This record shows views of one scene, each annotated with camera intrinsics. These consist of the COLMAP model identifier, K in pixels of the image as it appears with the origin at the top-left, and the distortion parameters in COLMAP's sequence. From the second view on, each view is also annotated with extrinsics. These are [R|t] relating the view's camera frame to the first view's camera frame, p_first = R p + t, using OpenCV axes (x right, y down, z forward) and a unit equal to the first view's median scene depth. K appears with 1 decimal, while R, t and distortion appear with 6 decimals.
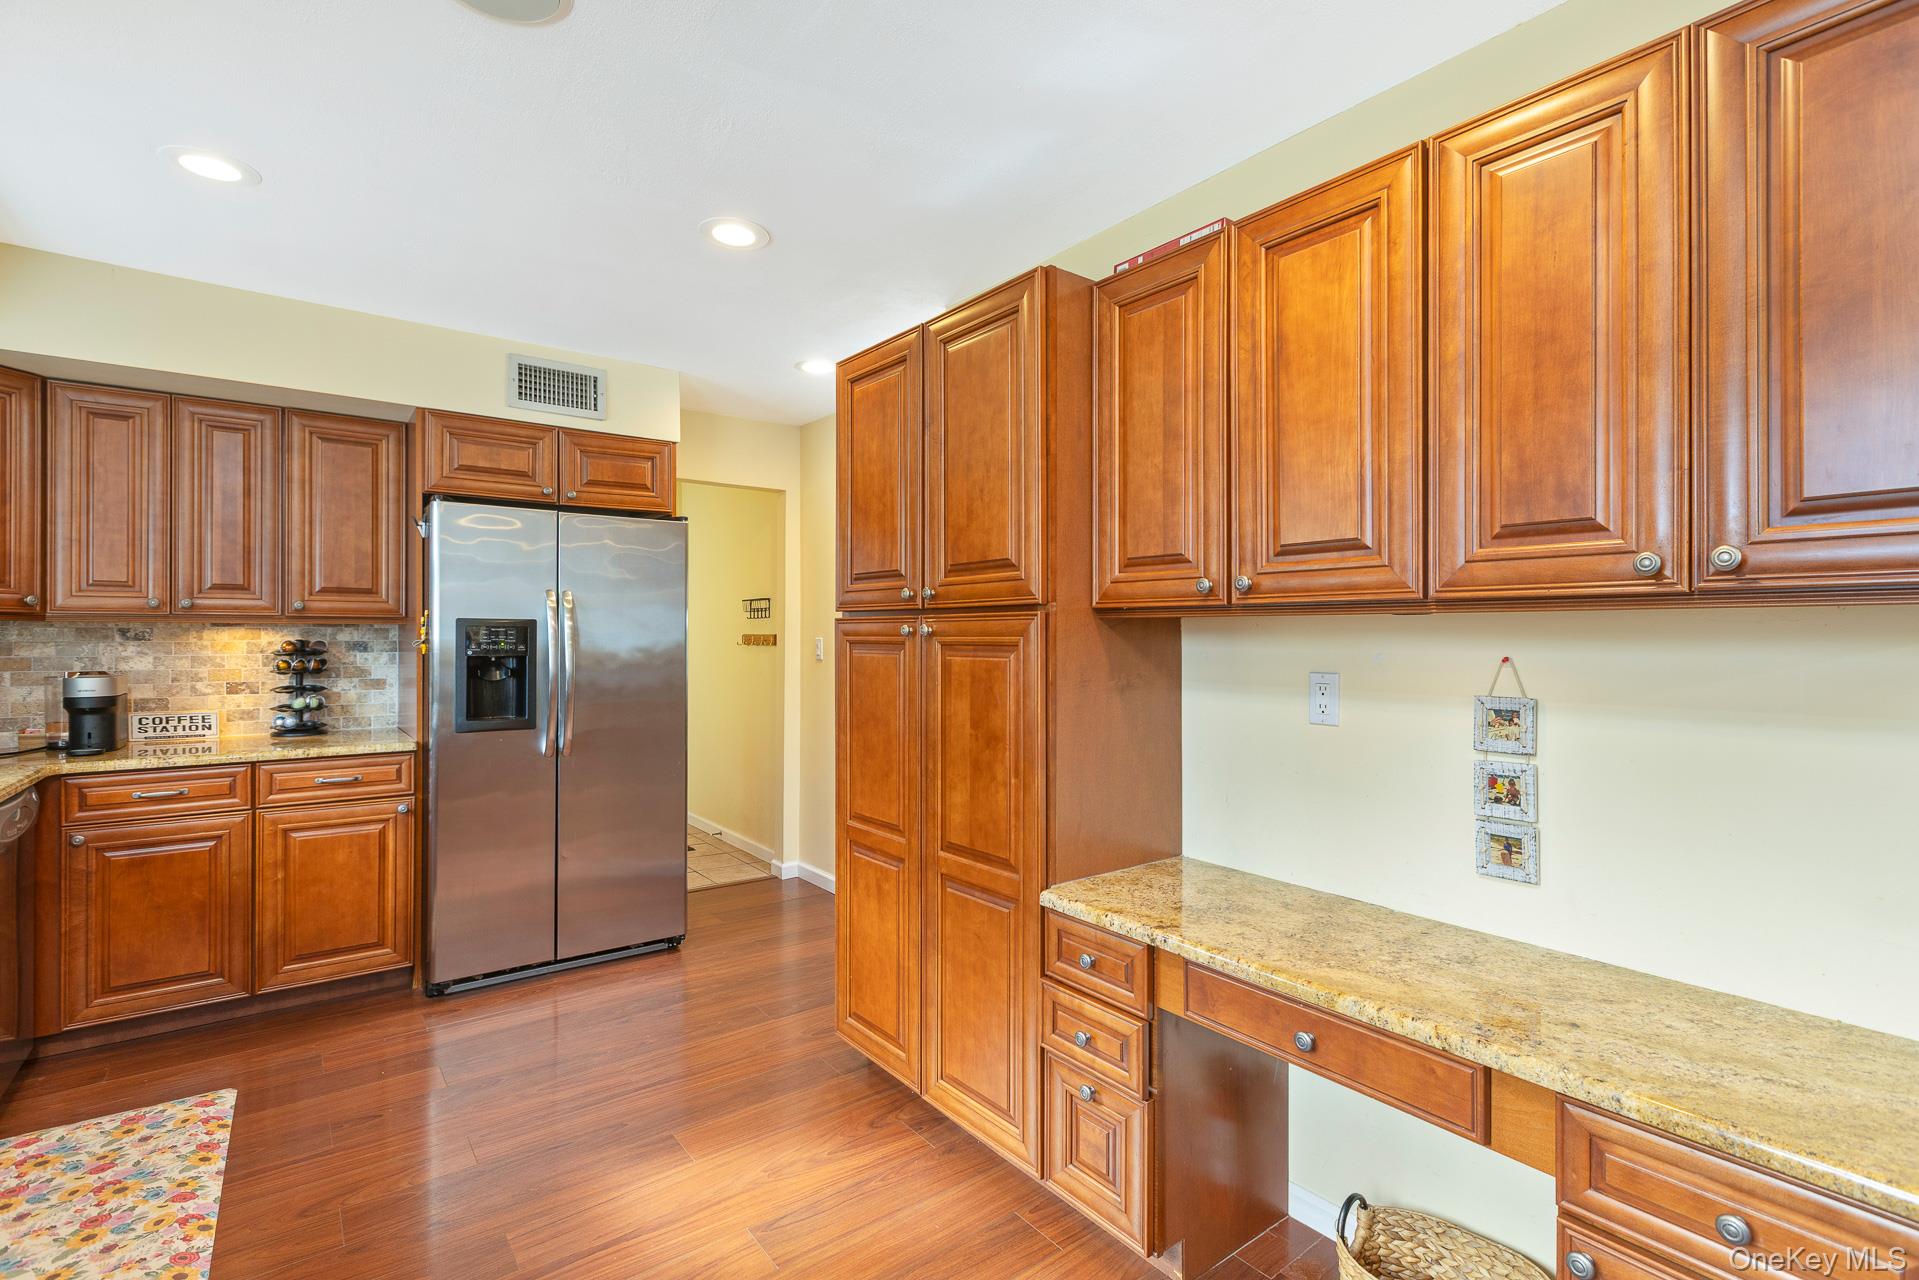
lens RADIAL K [[886.3, 0, 959.5], [0, 886.3, 640.0], [0, 0, 1]] dist [-0.000279, 0.000207]
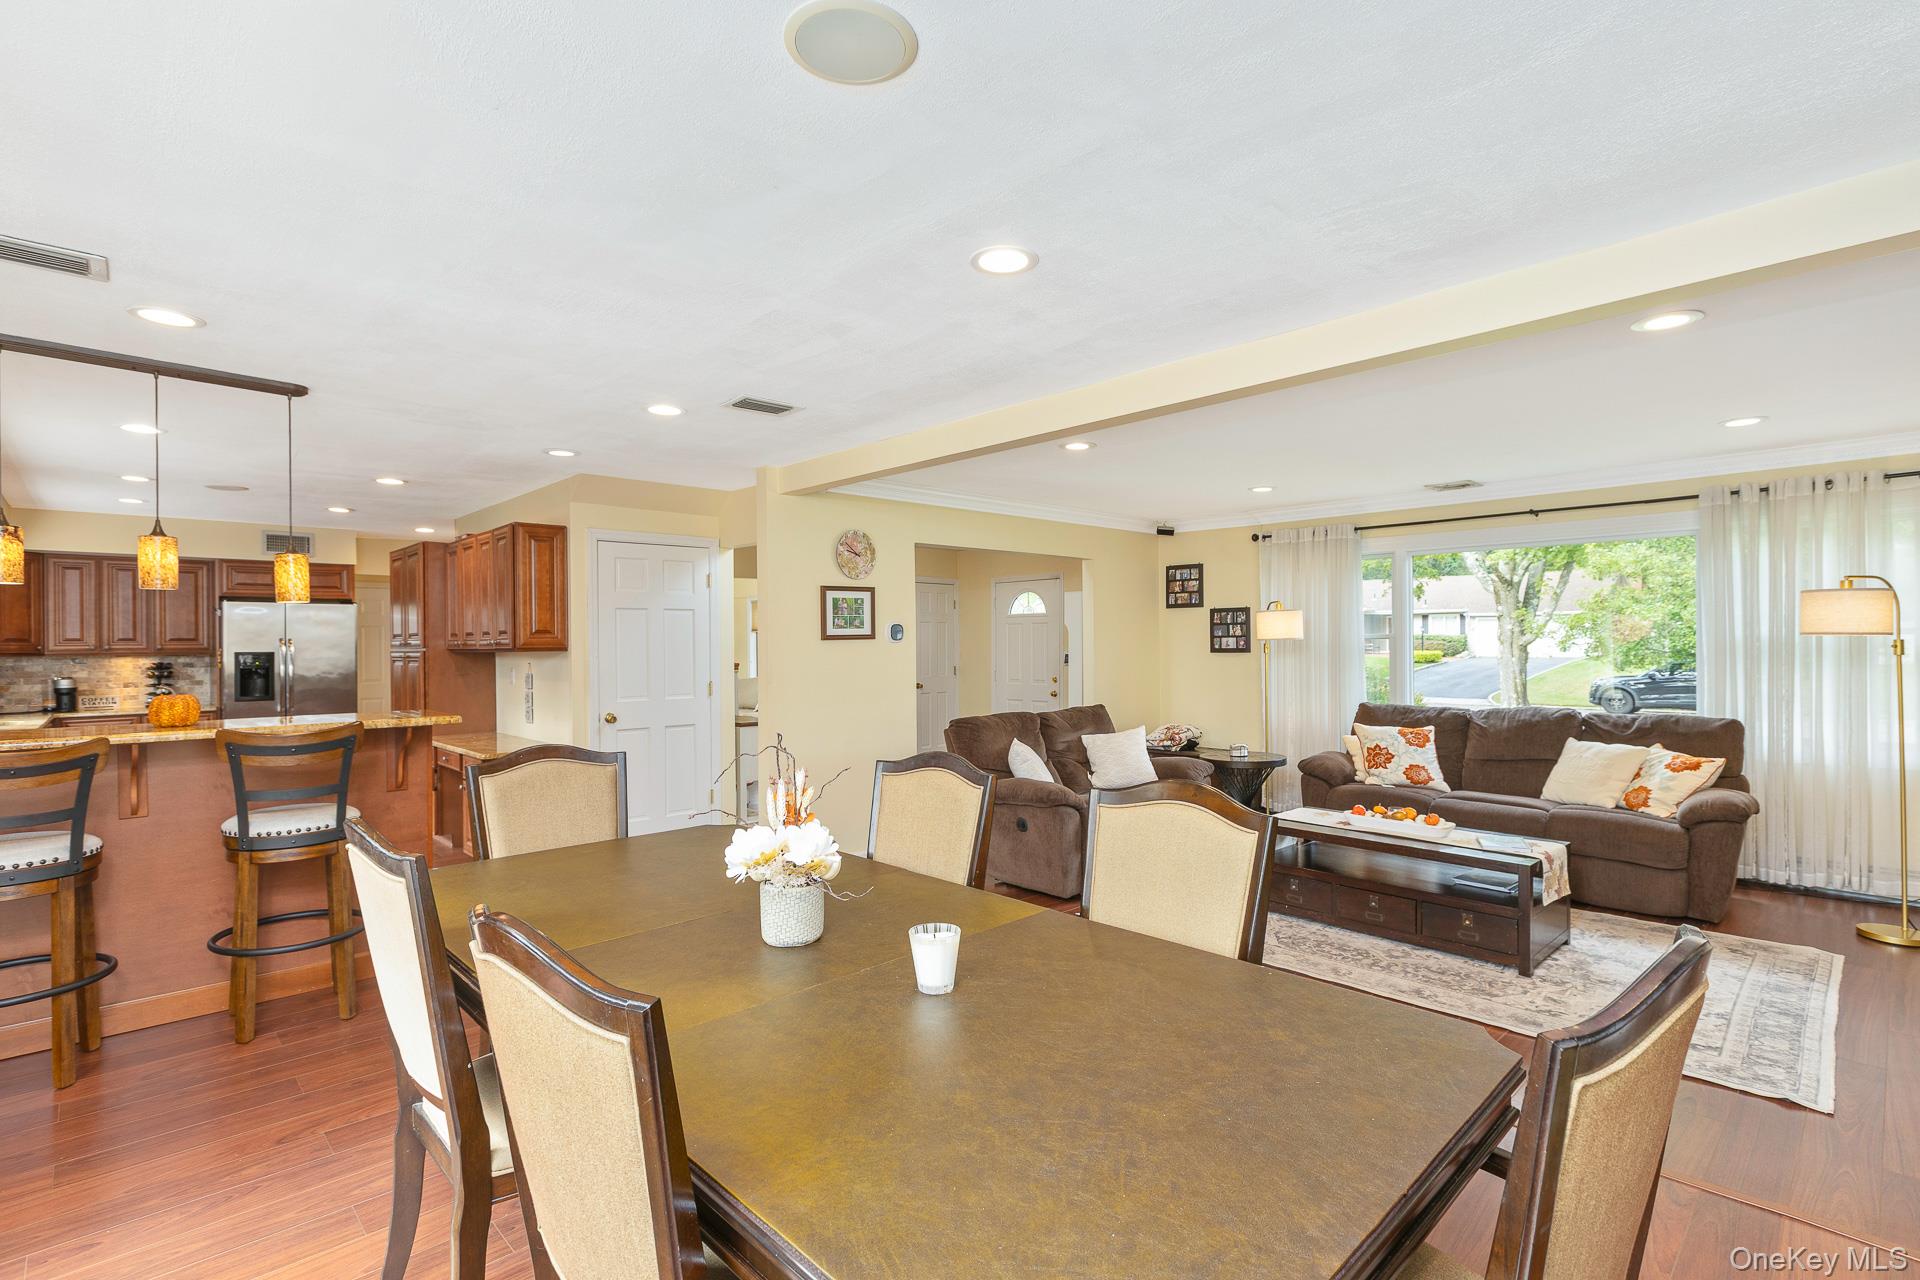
lens RADIAL K [[878.9, 0, 929.3], [0, 878.9, 646.1], [0, 0, 1]] dist [0.003306, 0.000400]
pose [[0.994328, -0.012744, 0.105590, 0.960285], [0.012999, 0.999914, -0.001725, -0.012261], [-0.105559, 0.003088, 0.994408, -1.430344]]
